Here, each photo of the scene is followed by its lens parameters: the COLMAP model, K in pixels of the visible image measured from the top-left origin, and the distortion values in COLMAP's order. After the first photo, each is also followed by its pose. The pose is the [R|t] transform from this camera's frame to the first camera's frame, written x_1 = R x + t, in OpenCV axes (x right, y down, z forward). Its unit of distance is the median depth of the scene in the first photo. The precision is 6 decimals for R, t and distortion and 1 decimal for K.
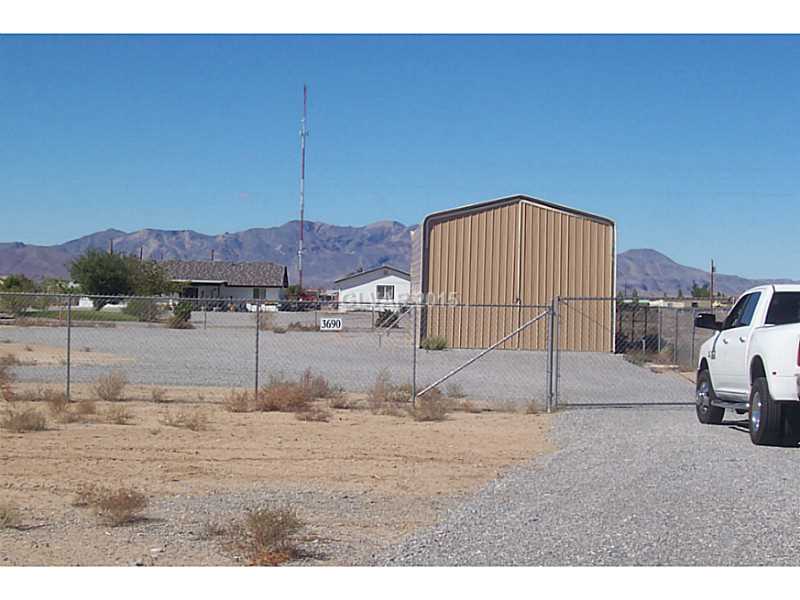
lens RADIAL K [[1666.7, 0, 403.6], [0, 1666.7, 298.1], [0, 0, 1]] dist [-0.117397, 0.000000]
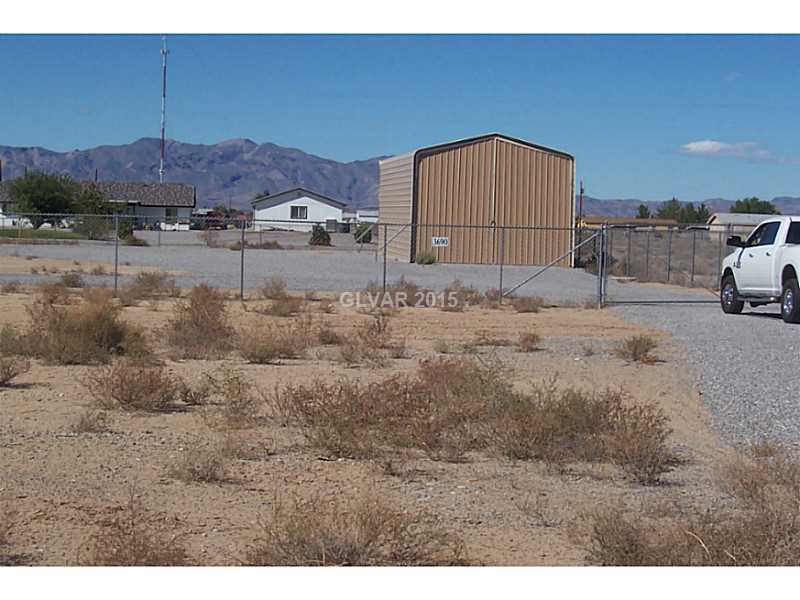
lens RADIAL K [[1666.7, 0, 400.0], [0, 1666.7, 301.5], [0, 0, 1]] dist [-0.117397, 0.000000]
pose [[0.996202, -0.000123, 0.087068, -0.098693], [-0.004306, 0.998706, 0.050680, -0.002304], [-0.086961, -0.050862, 0.994912, -0.170213]]
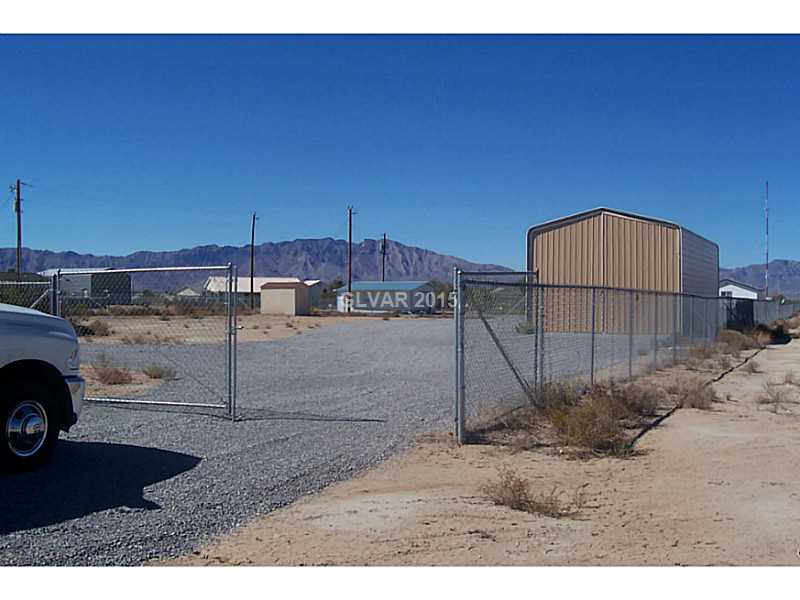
lens RADIAL K [[878.7, 0, 400.8], [0, 878.7, 299.9], [0, 0, 1]] dist [-0.142146, 0.000000]
pose [[0.885941, -0.014913, -0.463558, 0.233163], [0.012071, 0.999886, -0.009098, 0.010191], [0.463641, 0.002465, 0.886020, 0.354721]]
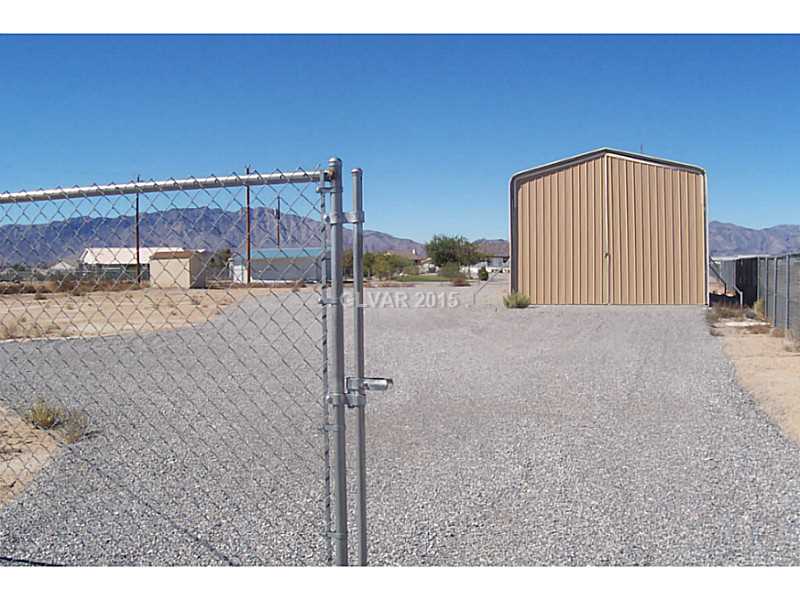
lens RADIAL K [[878.7, 0, 397.5], [0, 878.7, 299.2], [0, 0, 1]] dist [-0.142146, 0.000000]
pose [[0.939409, -0.022074, -0.342088, 0.126907], [0.034740, 0.998917, 0.030942, 0.007143], [0.341035, -0.040951, 0.939158, 0.463768]]
